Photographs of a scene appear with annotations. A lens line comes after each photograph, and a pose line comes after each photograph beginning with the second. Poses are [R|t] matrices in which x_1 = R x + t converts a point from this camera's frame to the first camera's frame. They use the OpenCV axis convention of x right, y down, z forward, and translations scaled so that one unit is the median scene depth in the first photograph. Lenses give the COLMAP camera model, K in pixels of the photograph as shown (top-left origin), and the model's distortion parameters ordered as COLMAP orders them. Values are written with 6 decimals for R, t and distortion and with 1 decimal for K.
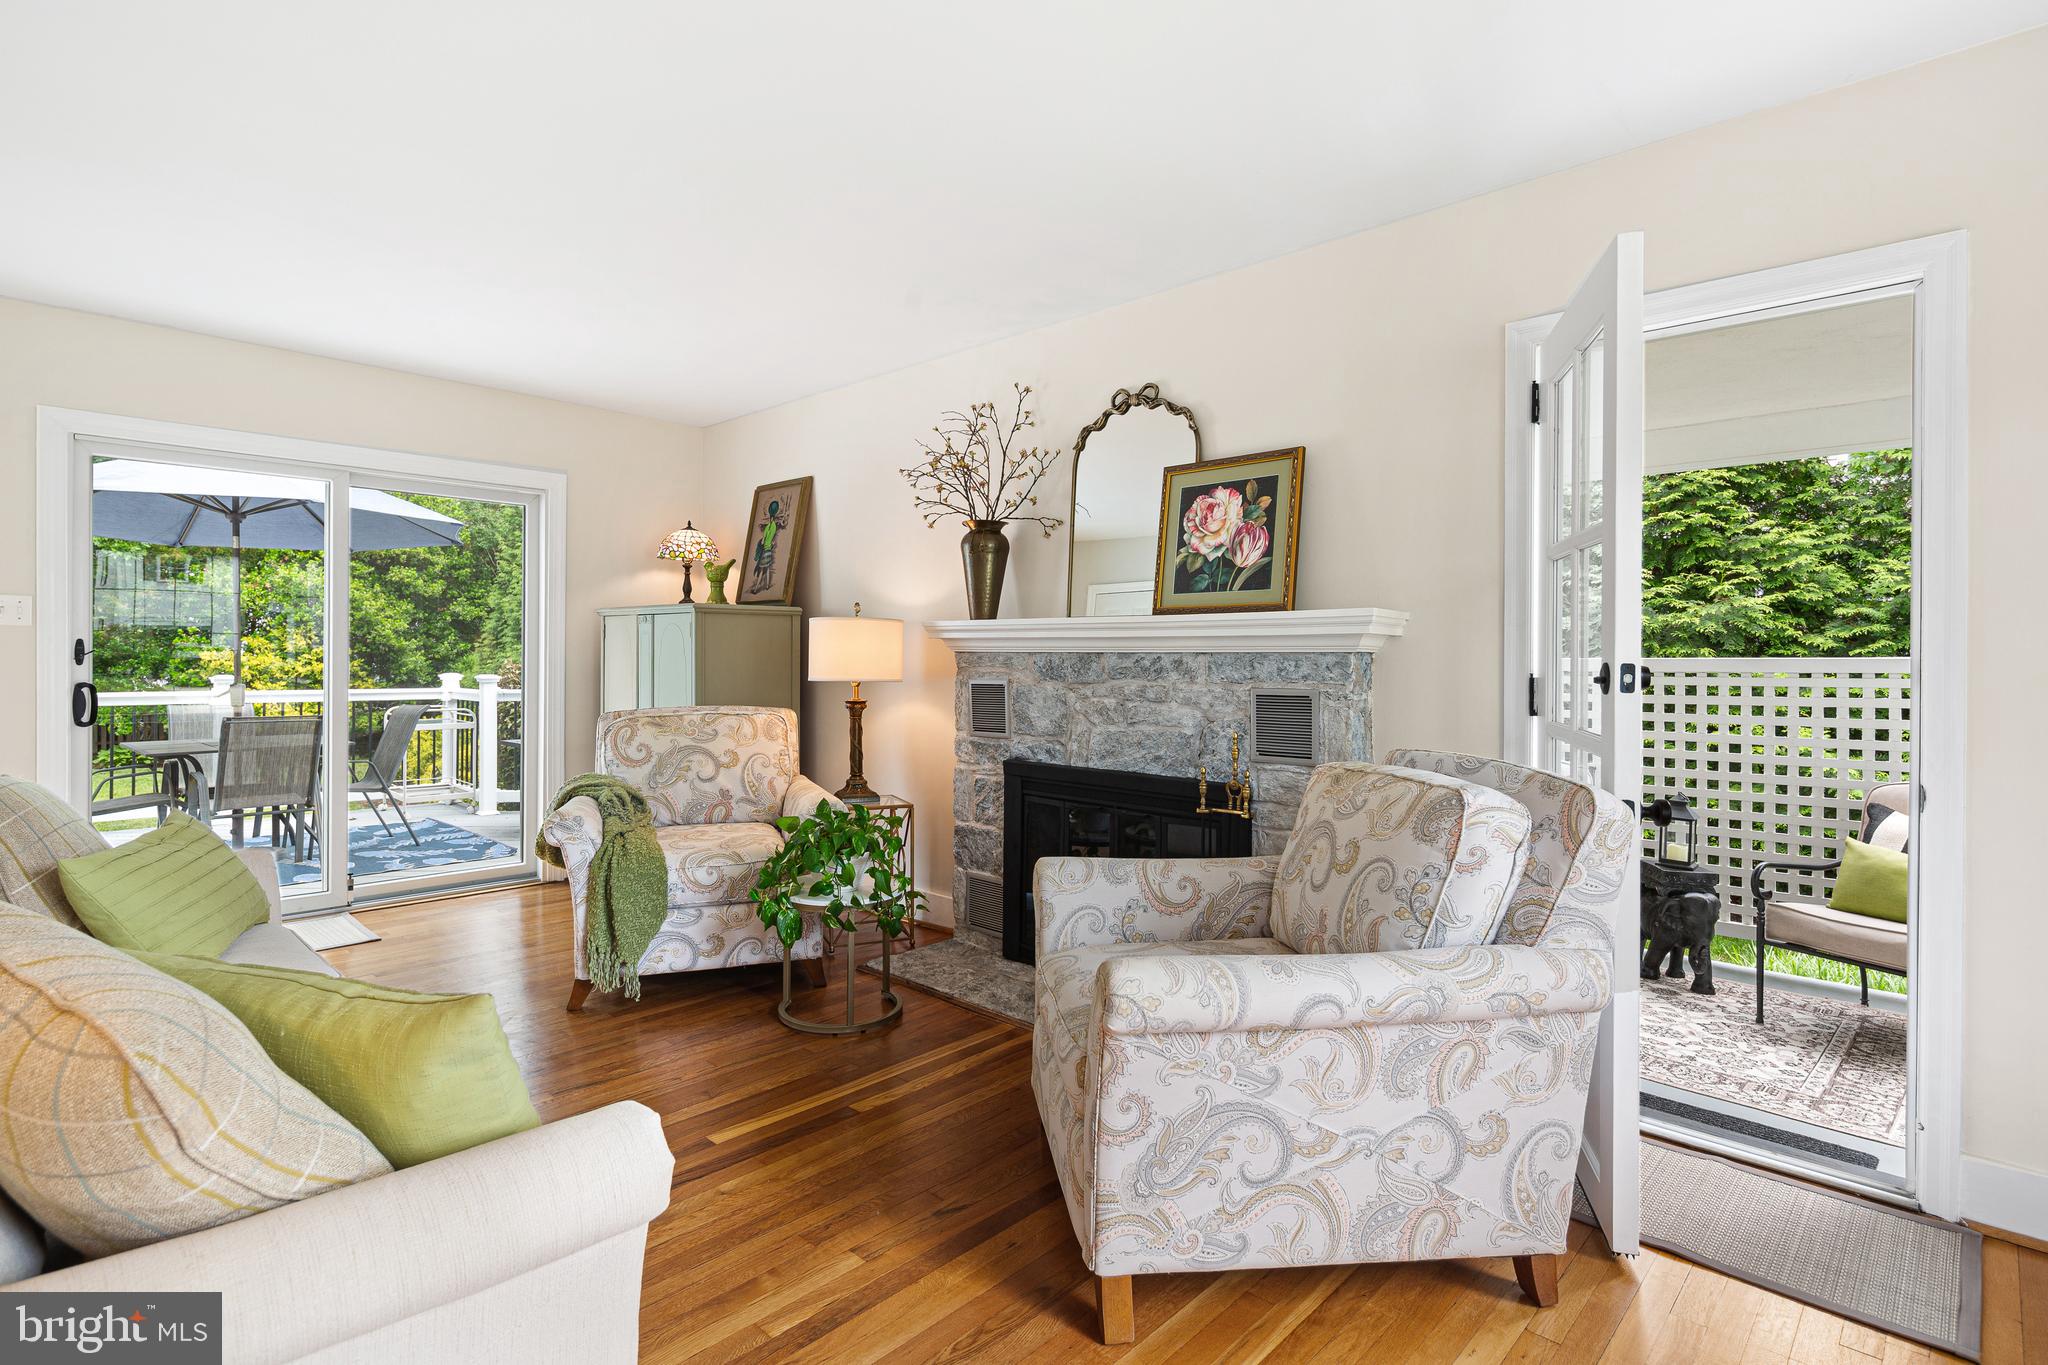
lens RADIAL K [[1004.4, 0, 1025.7], [0, 1004.4, 668.8], [0, 0, 1]] dist [0.001806, -0.000569]
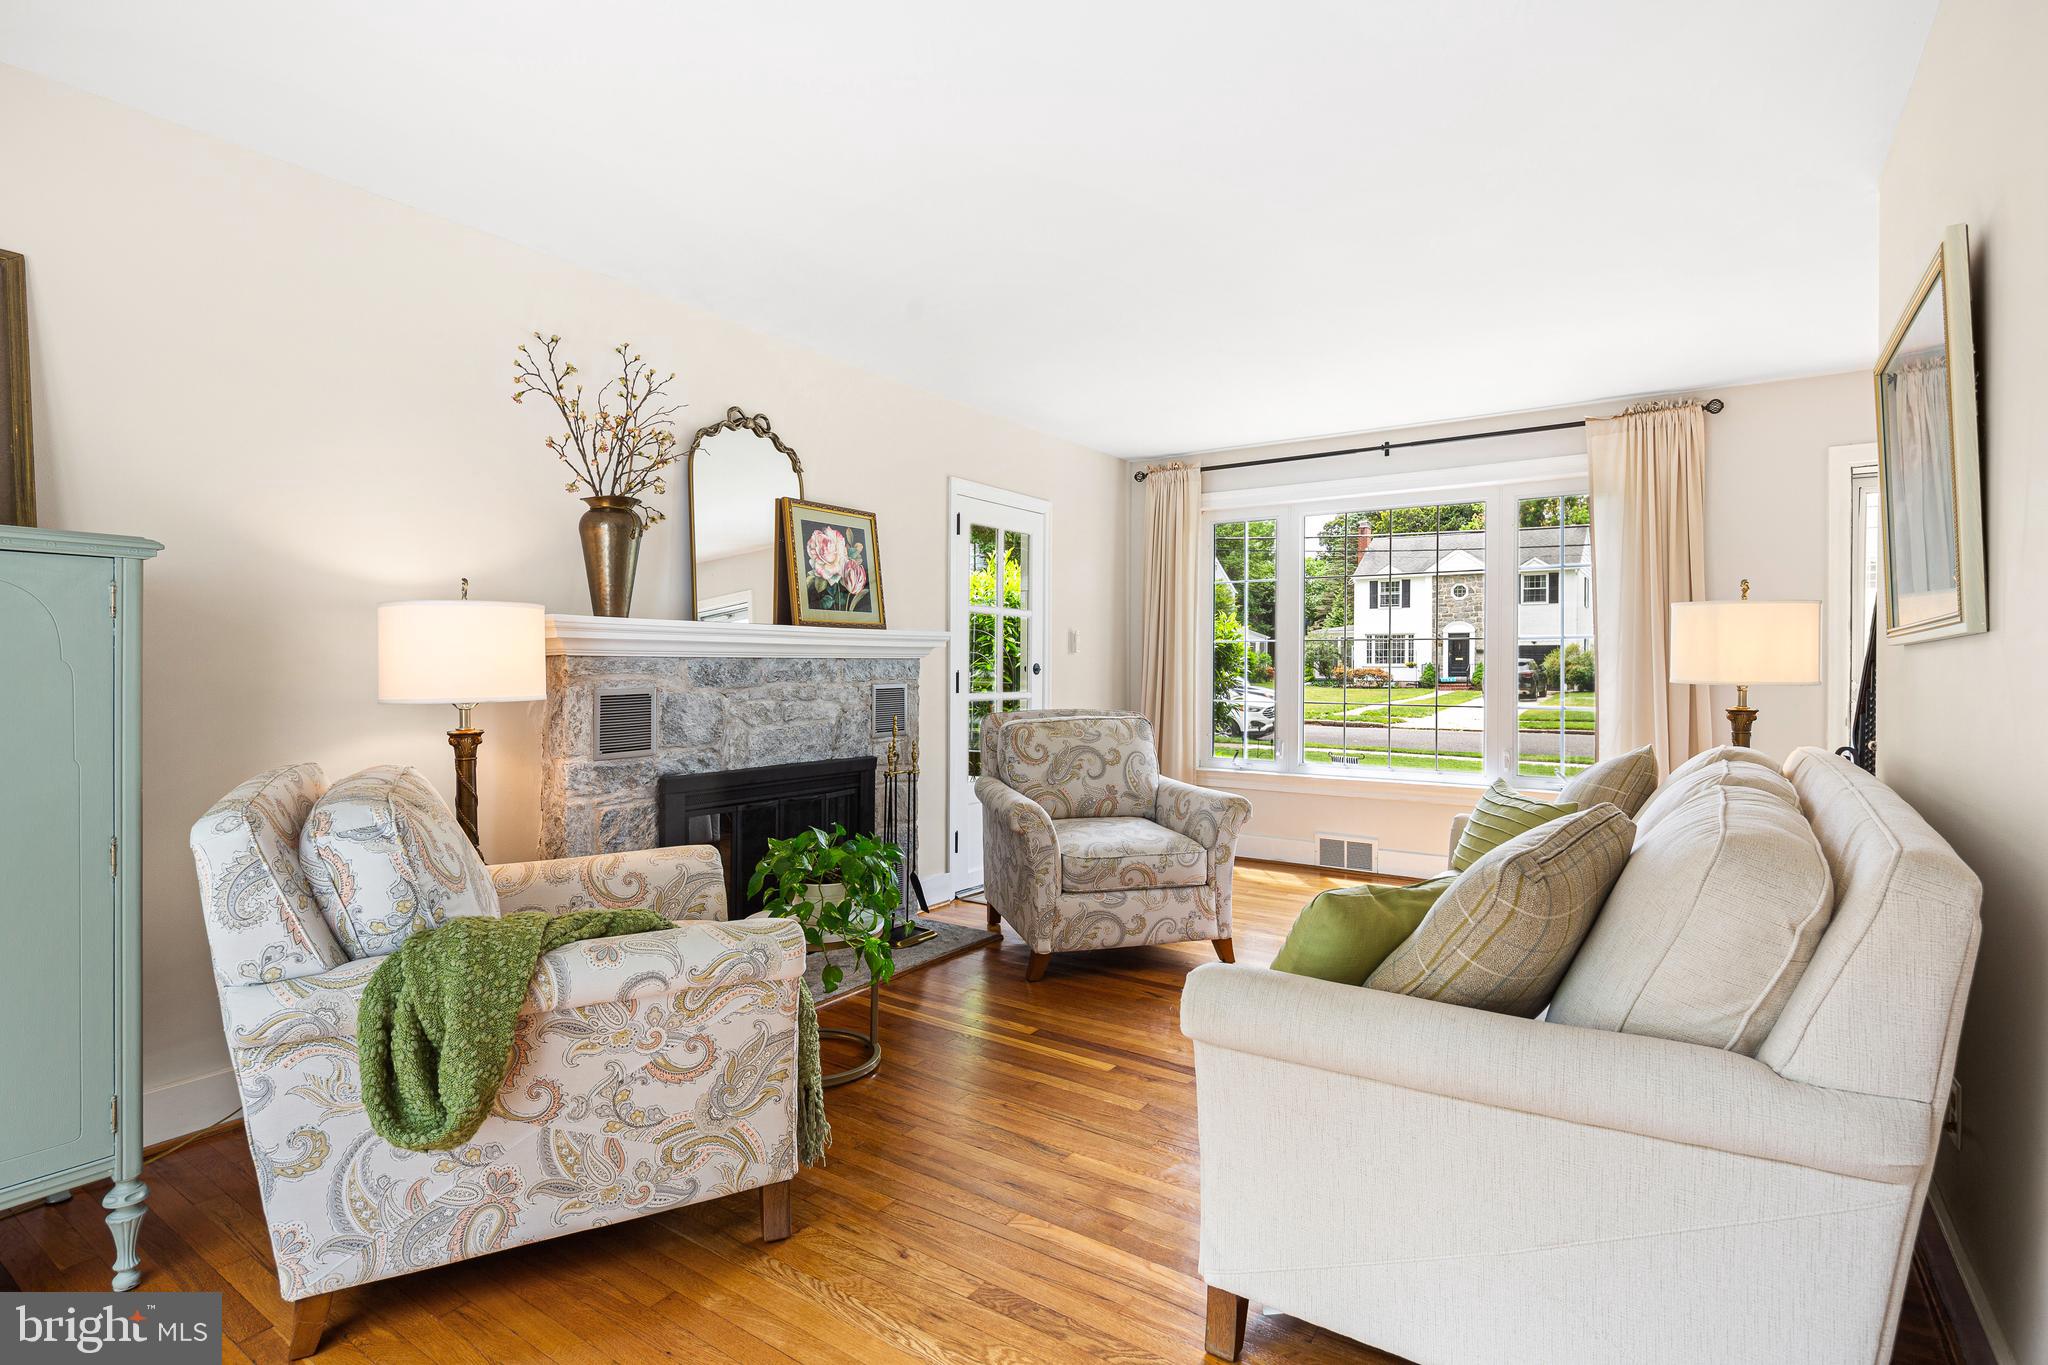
lens RADIAL K [[1004.4, 0, 1025.7], [0, 1004.4, 668.8], [0, 0, 1]] dist [0.001806, -0.000569]
pose [[-0.159754, -0.015624, 0.987033, -1.085457], [0.005407, 0.999846, 0.016702, -0.022063], [-0.987142, 0.008005, -0.159645, 0.947438]]
